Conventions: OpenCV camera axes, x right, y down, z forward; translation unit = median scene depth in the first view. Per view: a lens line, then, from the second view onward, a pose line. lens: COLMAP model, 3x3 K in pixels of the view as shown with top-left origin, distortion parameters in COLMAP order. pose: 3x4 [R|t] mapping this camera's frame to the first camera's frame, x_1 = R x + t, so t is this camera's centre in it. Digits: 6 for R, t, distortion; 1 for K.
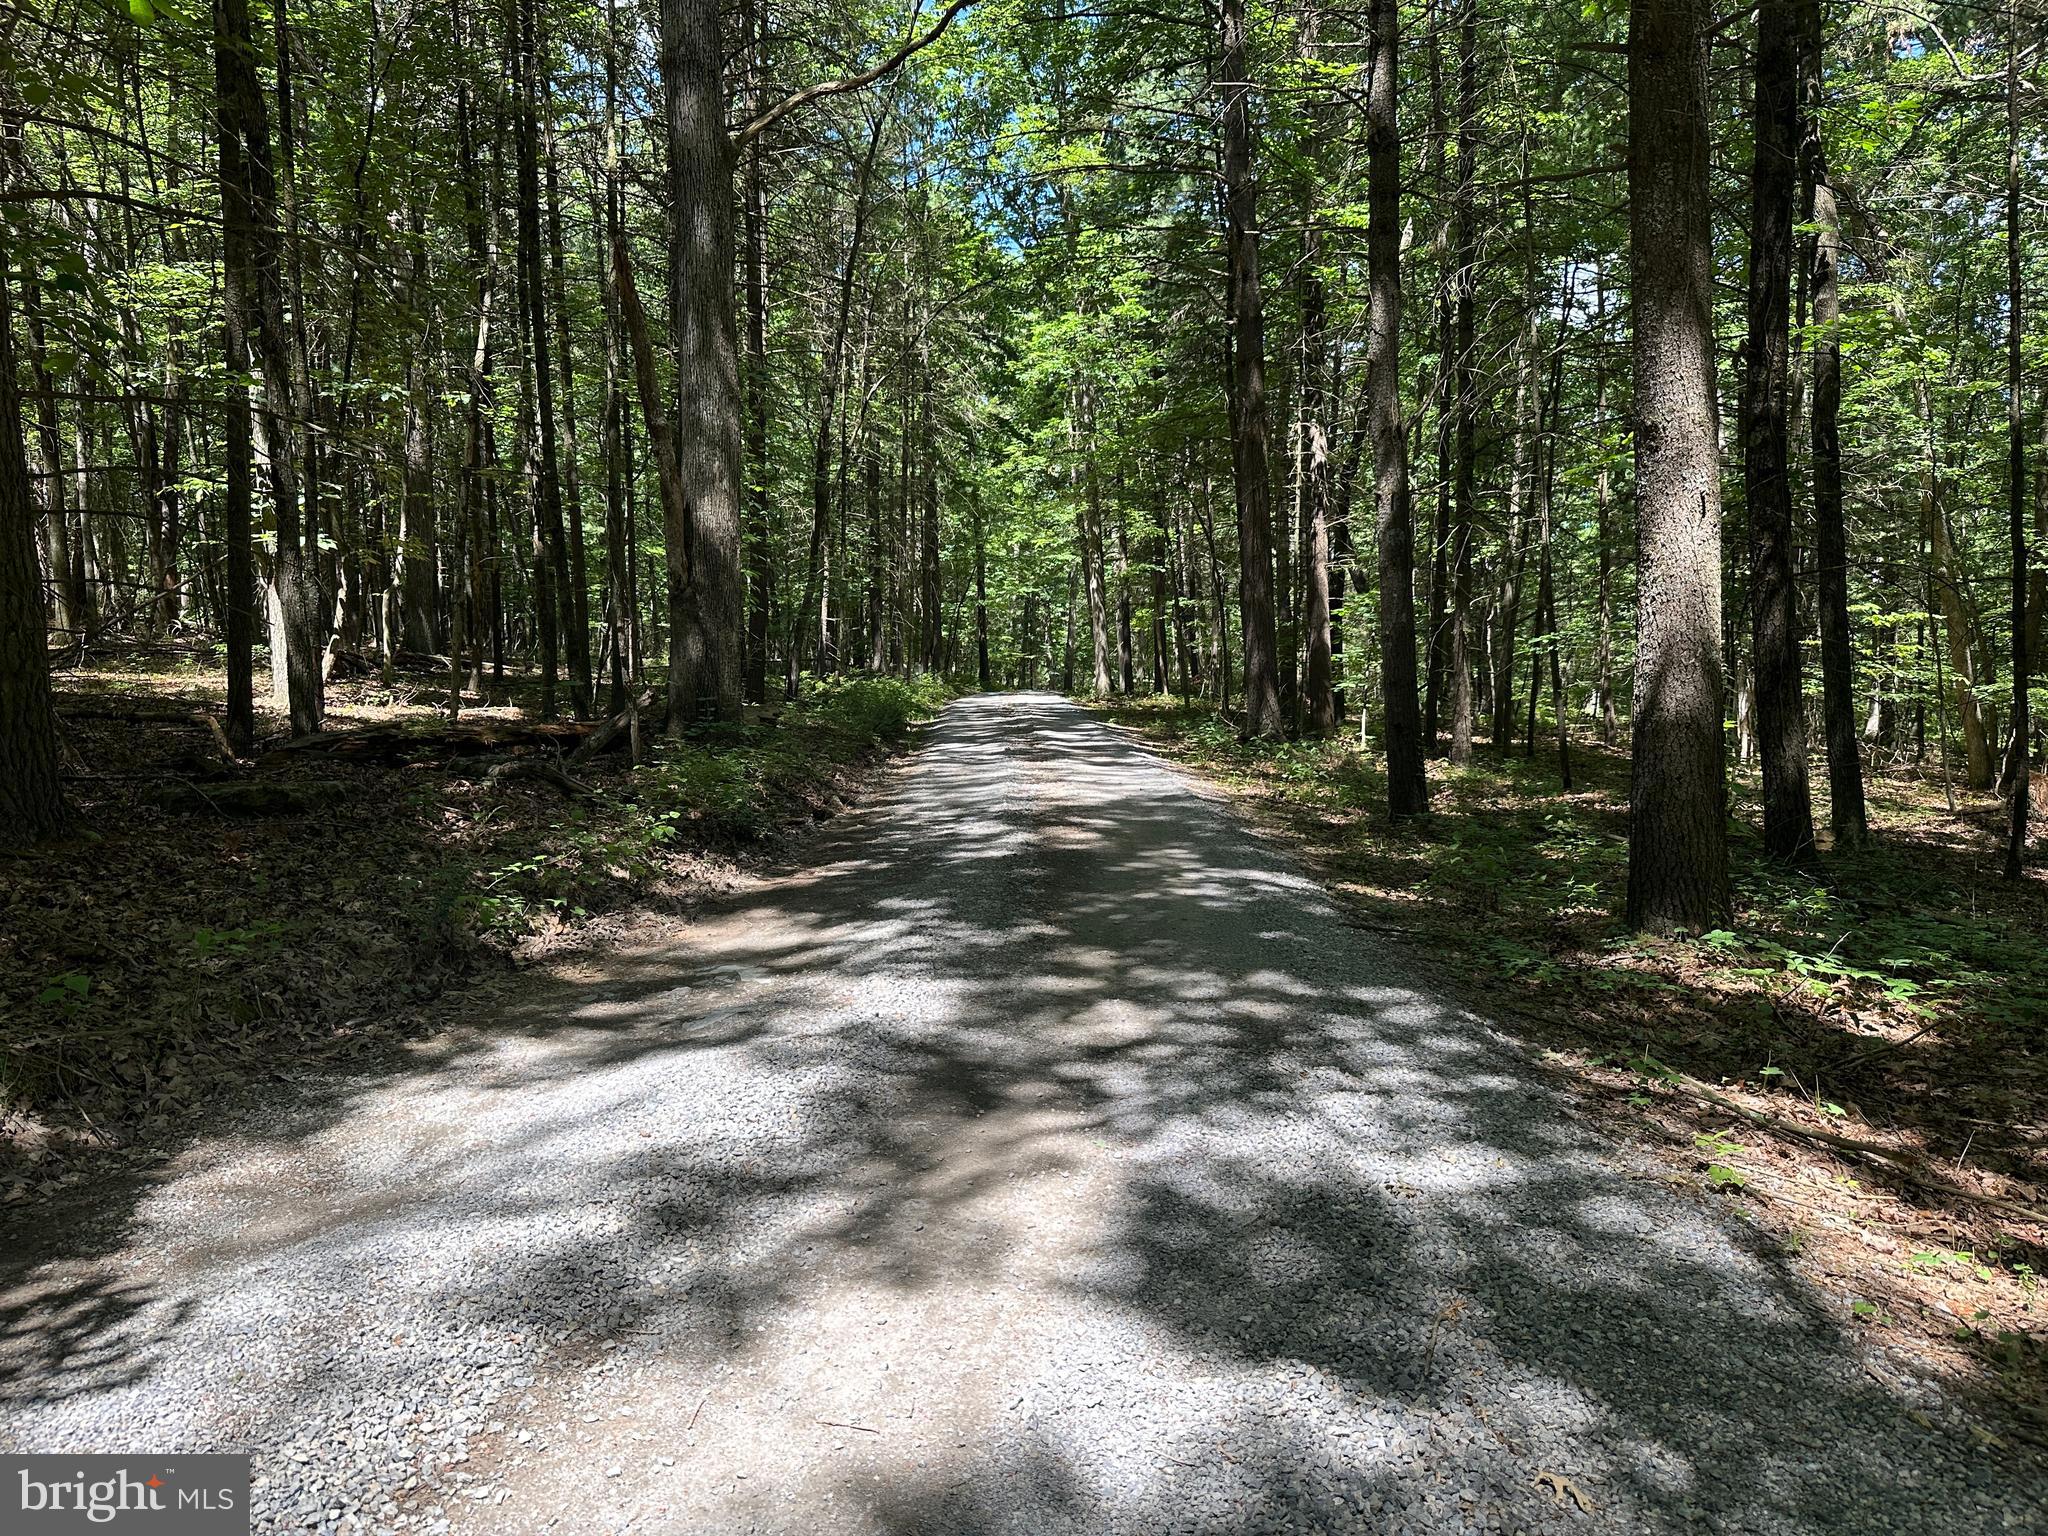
lens RADIAL K [[1436.5, 0, 1012.6], [0, 1436.5, 767.8], [0, 0, 1]] dist [-0.012136, -0.010189]
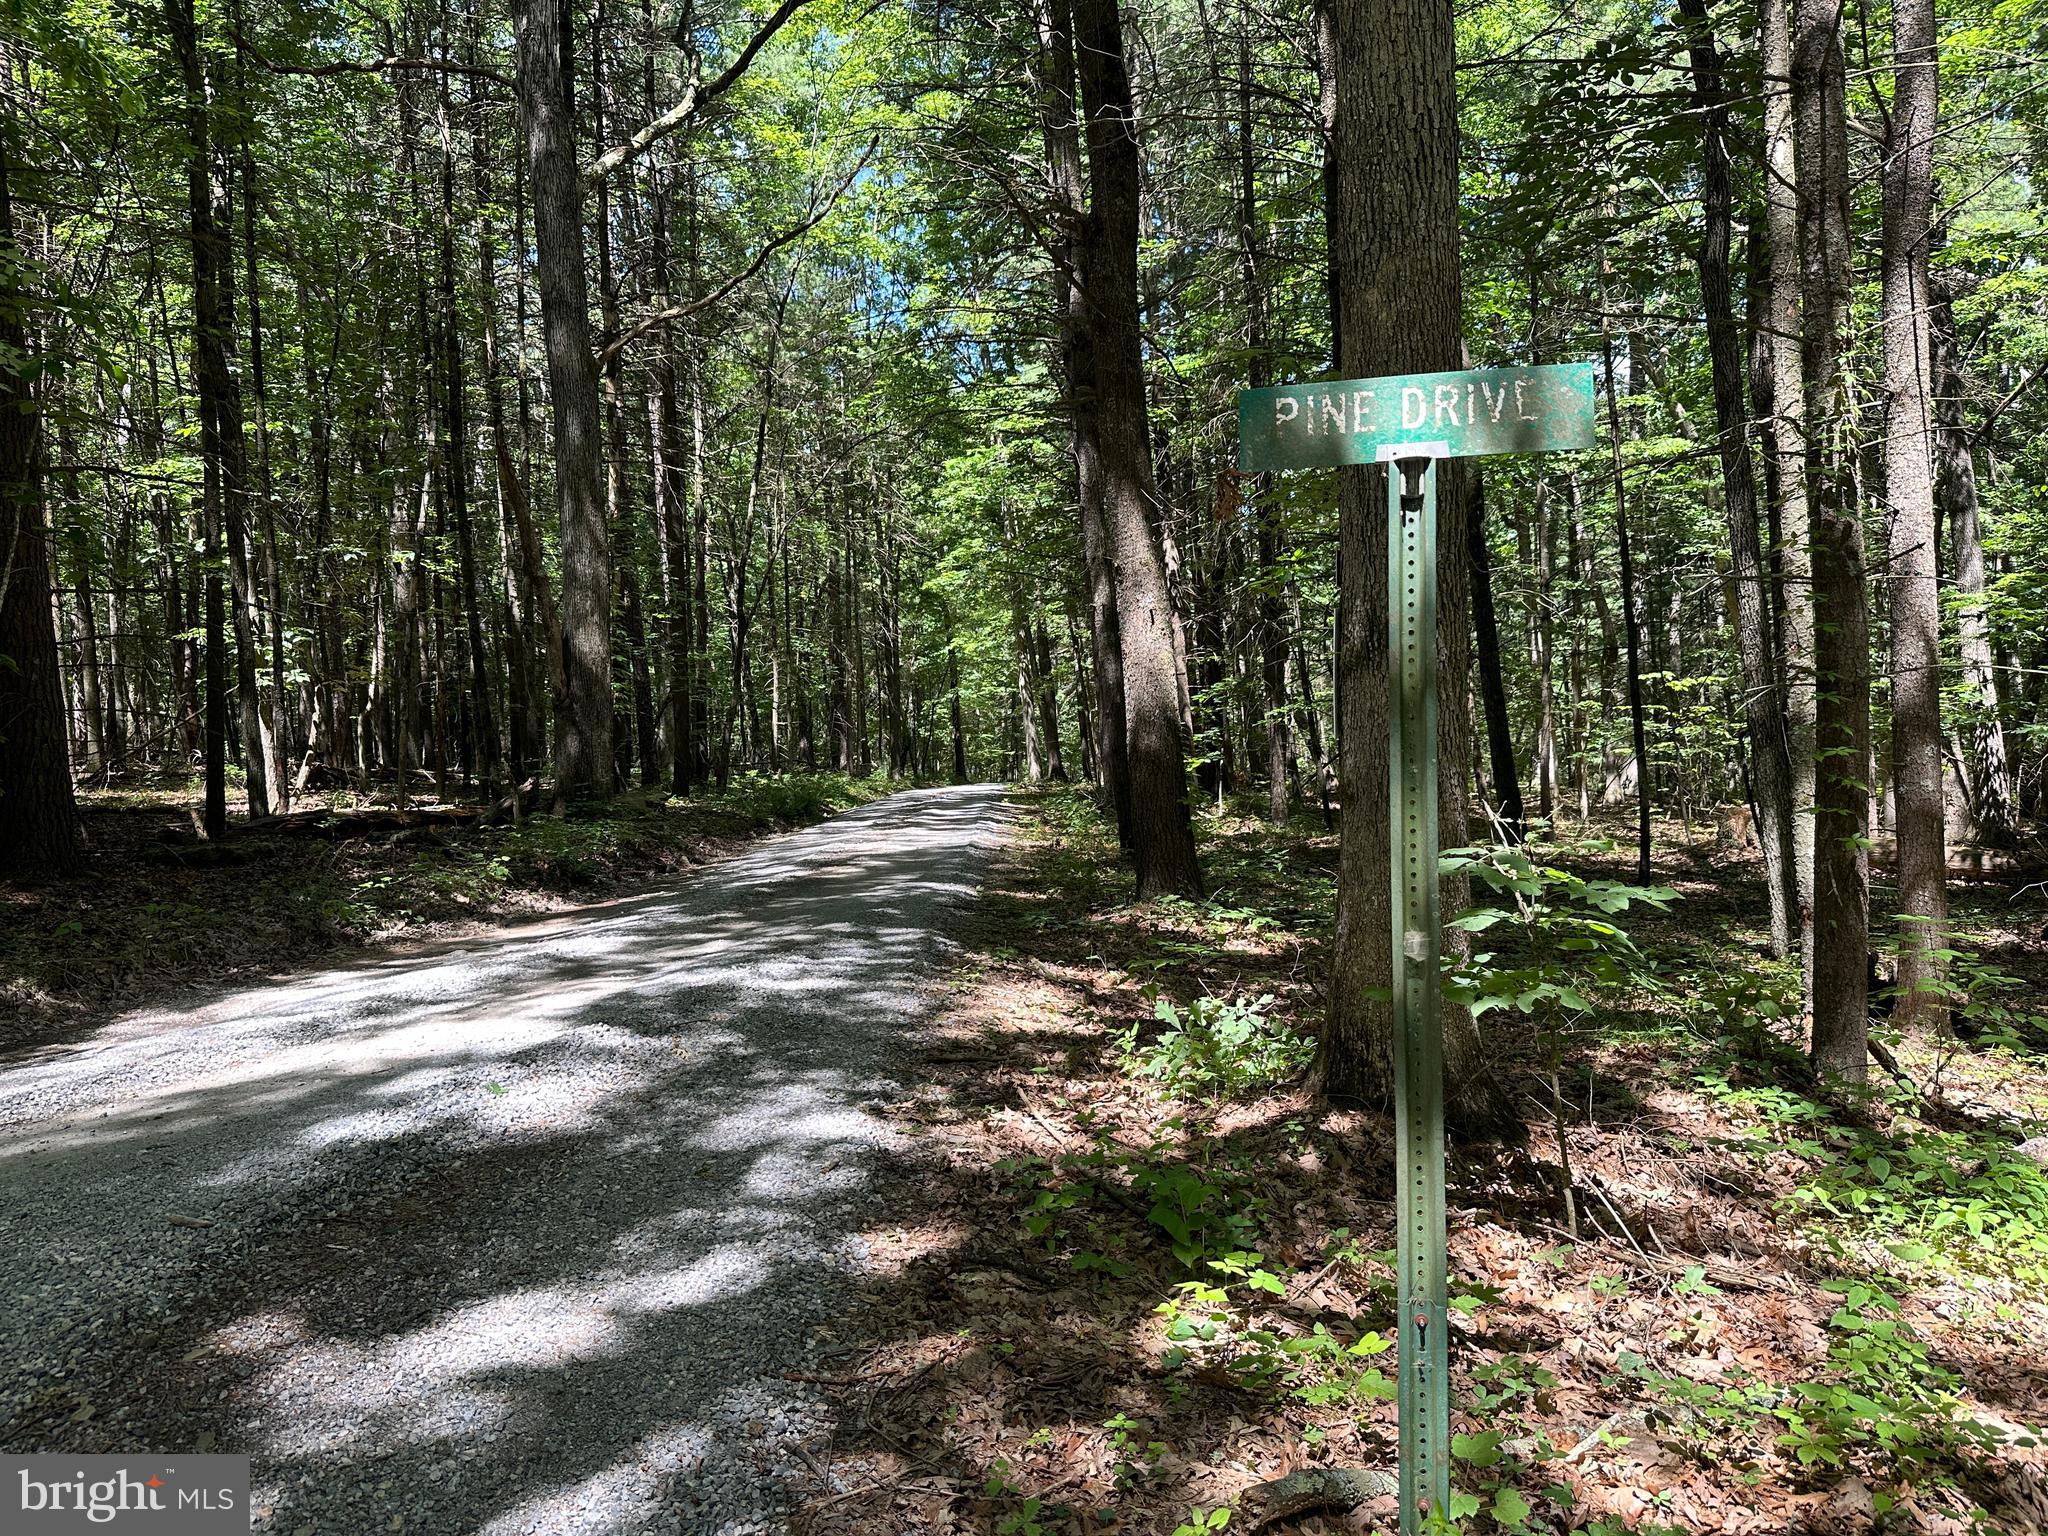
lens RADIAL K [[1436.5, 0, 1035.7], [0, 1436.5, 768.3], [0, 0, 1]] dist [-0.012136, -0.010189]
pose [[0.999126, -0.041341, -0.006182, 0.154040], [0.040814, 0.996759, -0.069323, 0.032259], [0.009027, 0.069010, 0.997575, -0.214256]]
